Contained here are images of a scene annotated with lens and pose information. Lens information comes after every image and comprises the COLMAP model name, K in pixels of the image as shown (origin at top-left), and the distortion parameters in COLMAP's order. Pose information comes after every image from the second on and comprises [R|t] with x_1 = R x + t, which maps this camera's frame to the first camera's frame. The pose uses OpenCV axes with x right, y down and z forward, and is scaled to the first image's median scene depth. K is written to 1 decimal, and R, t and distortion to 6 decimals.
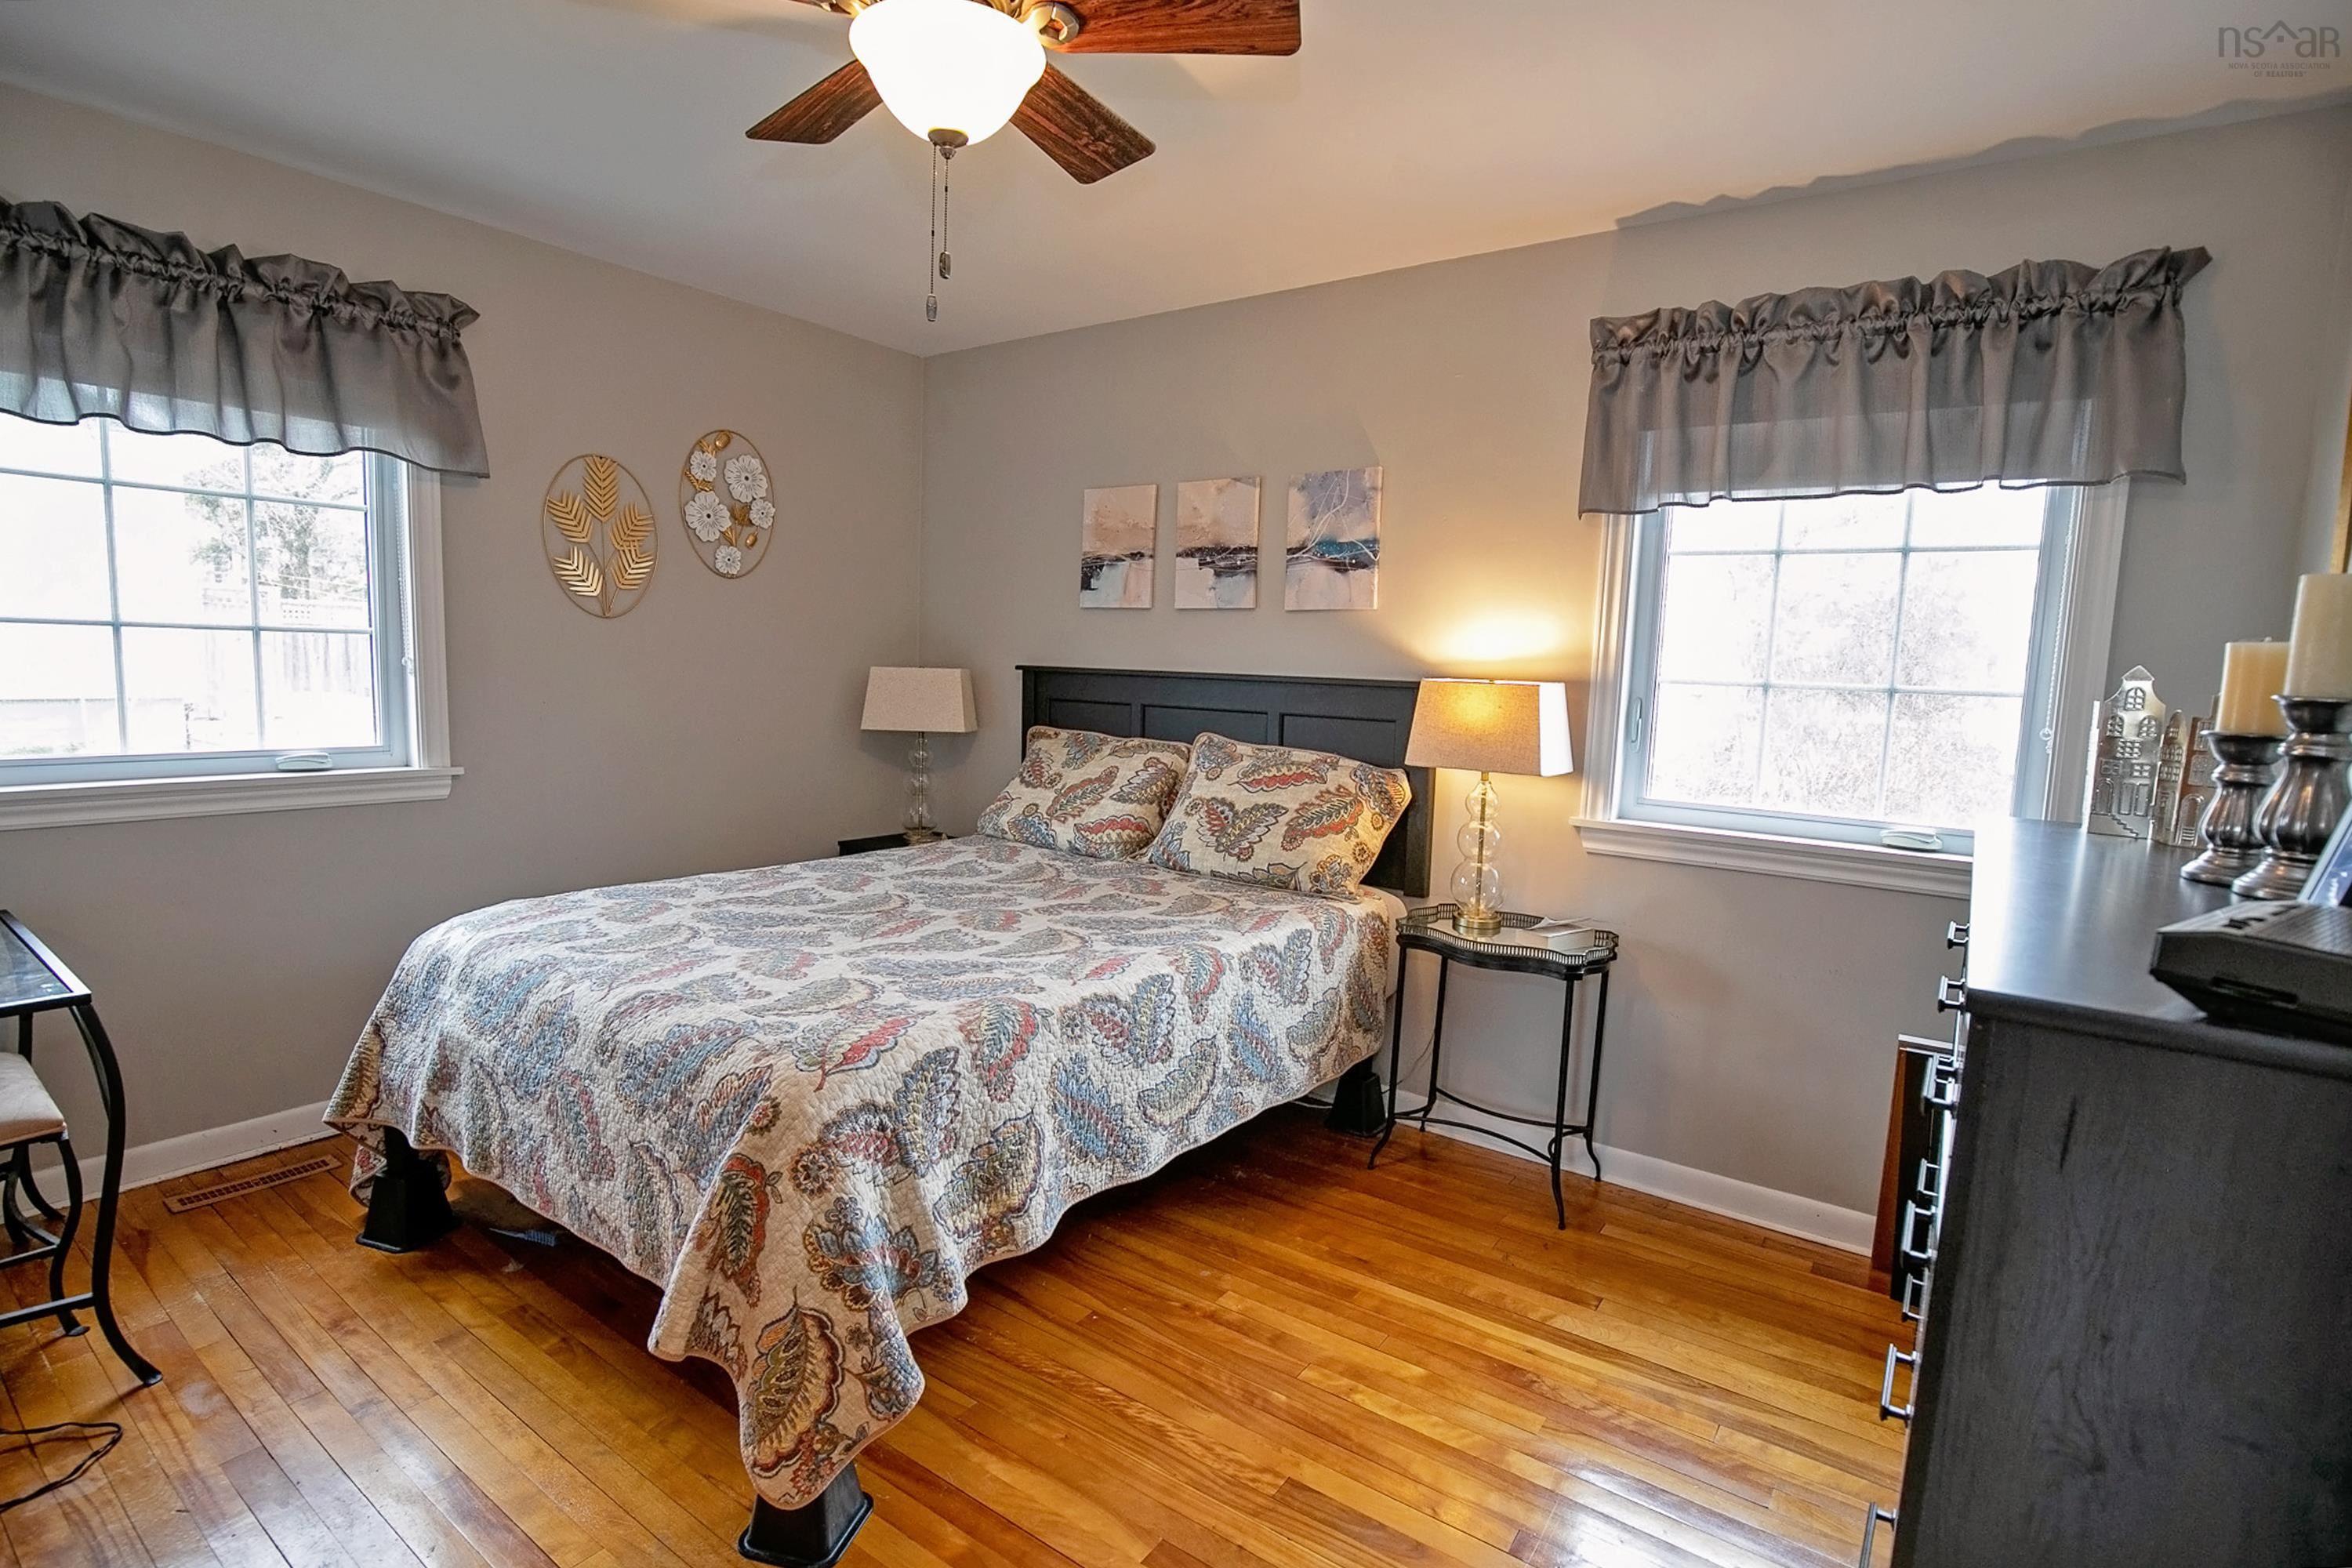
lens RADIAL K [[951.8, 0, 1176.0], [0, 951.8, 784.0], [0, 0, 1]] dist [-0.000116, 0.000018]
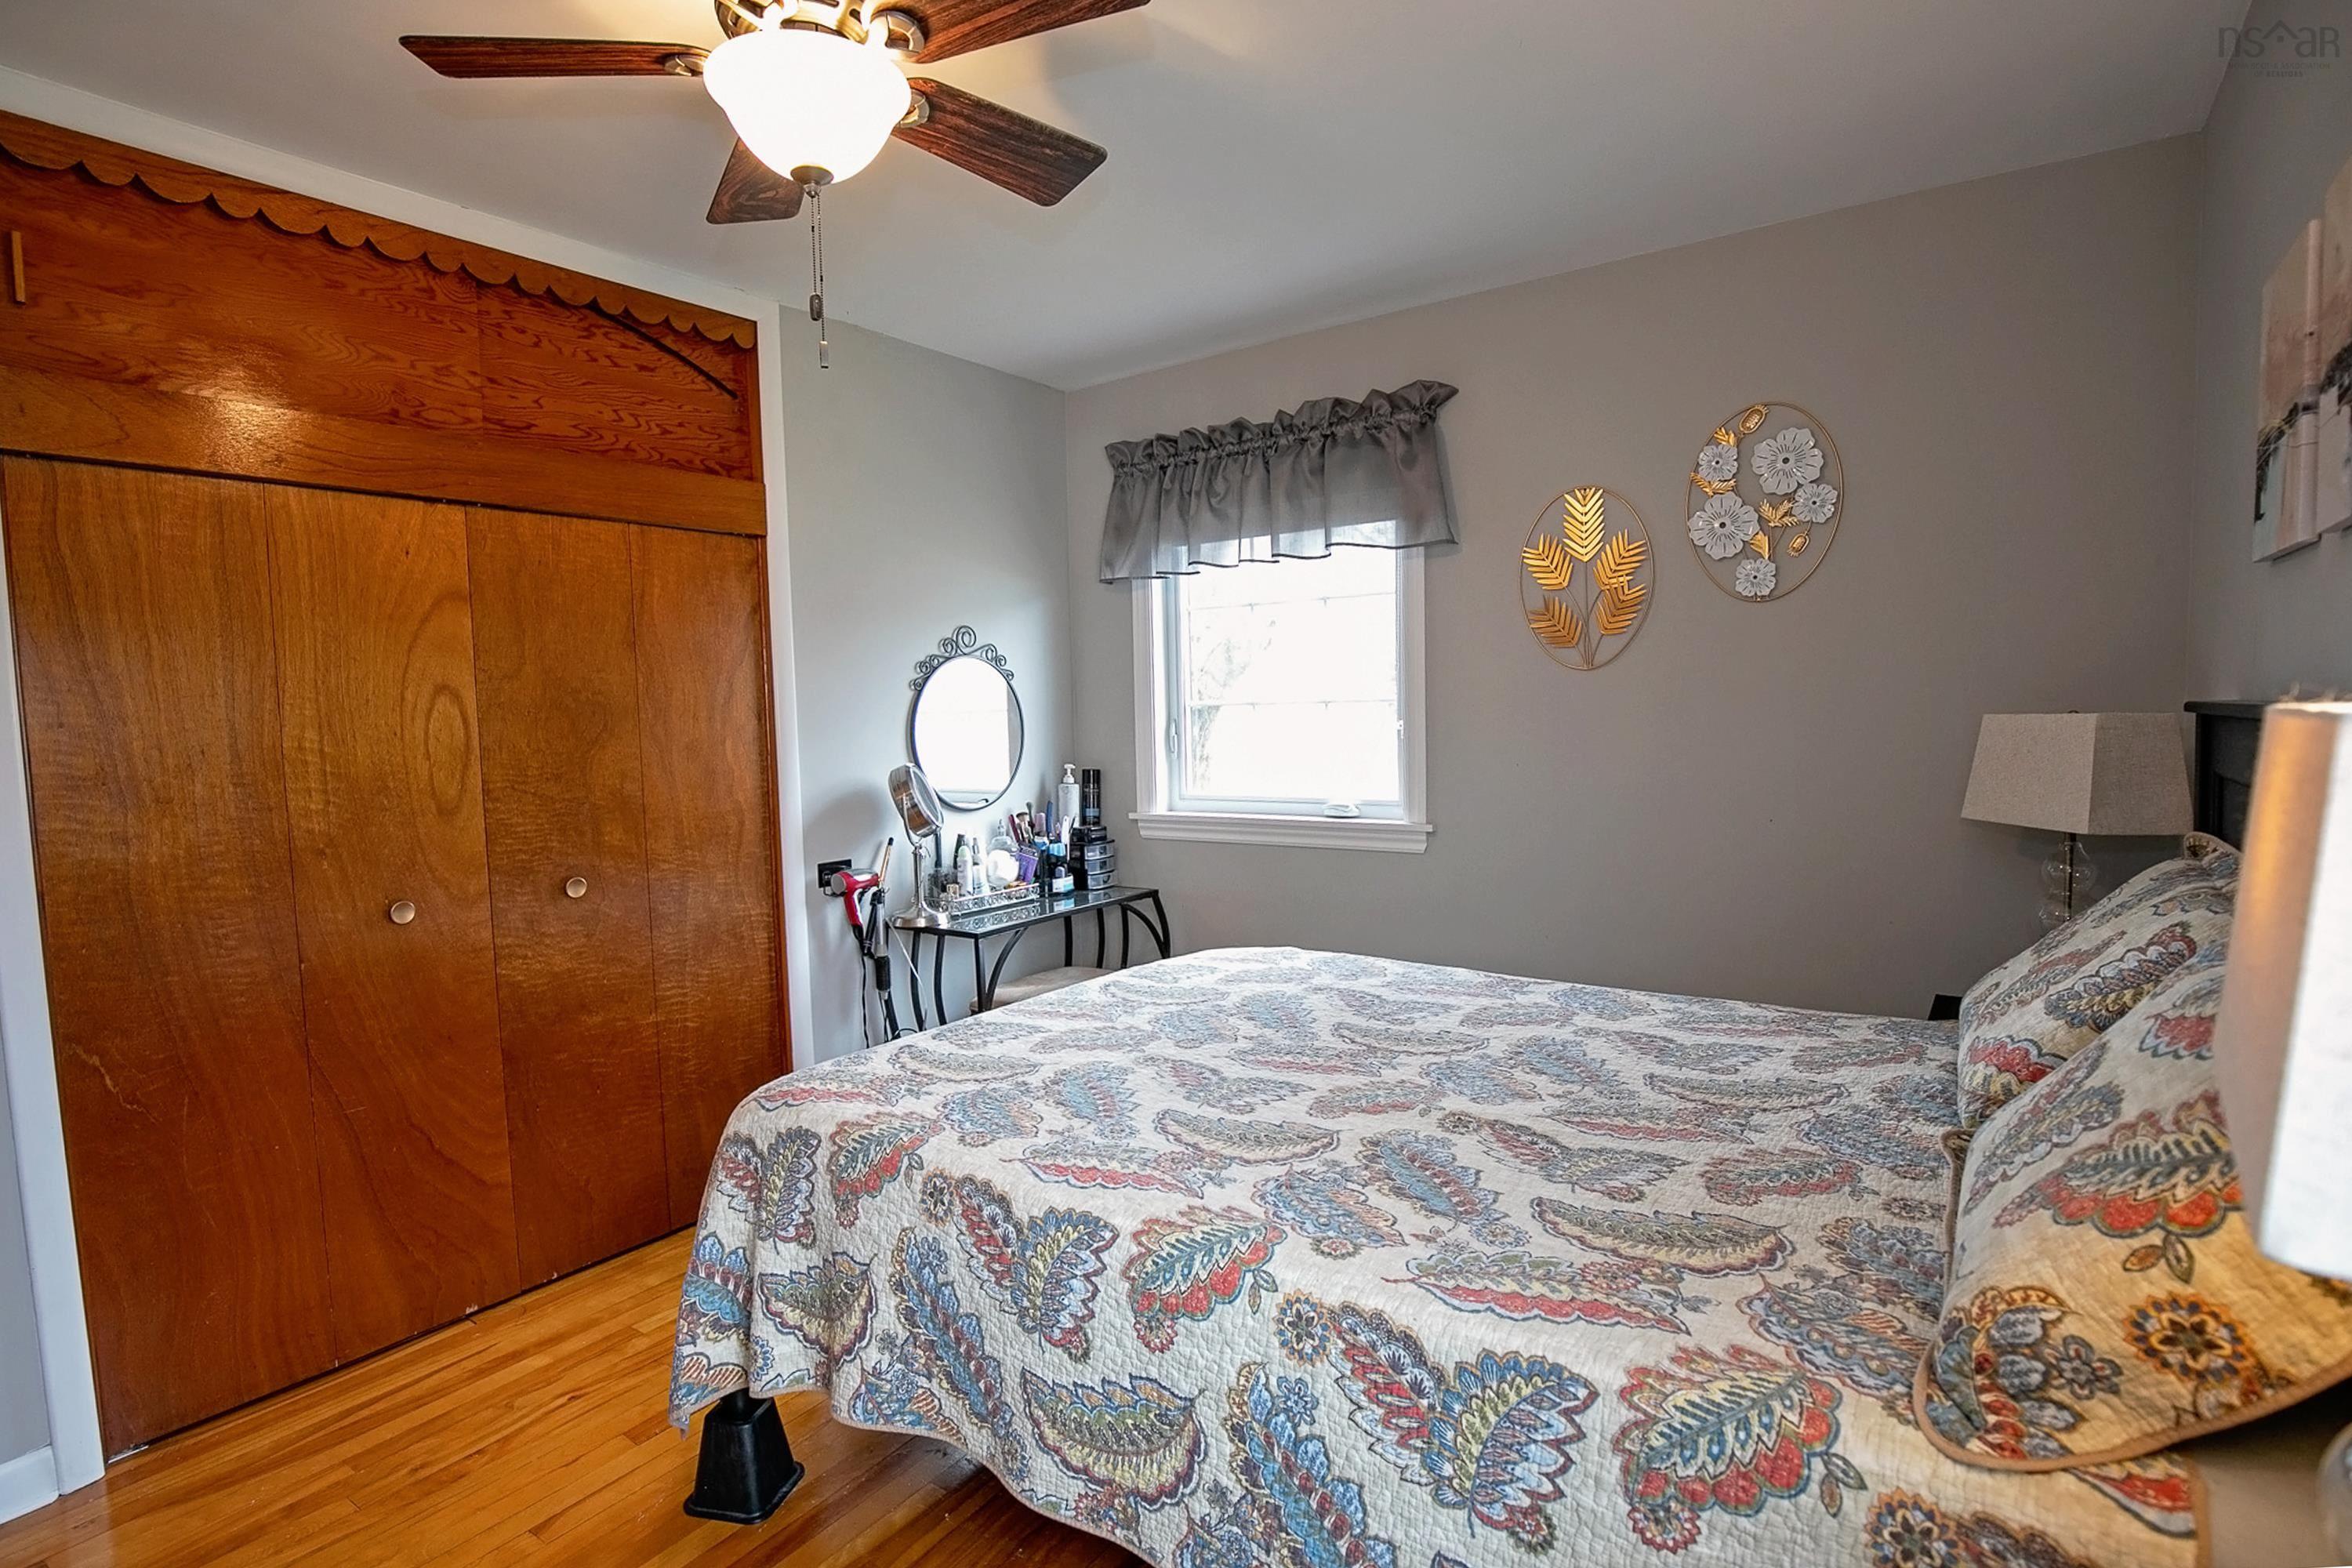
lens RADIAL K [[1117.9, 0, 1190.9], [0, 1117.9, 792.1], [0, 0, 1]] dist [-0.026348, -0.000330]
pose [[0.103397, 0.039036, -0.993874, 0.636111], [-0.099223, 0.994650, 0.028743, -0.090673], [0.989679, 0.095643, 0.106717, 0.887878]]
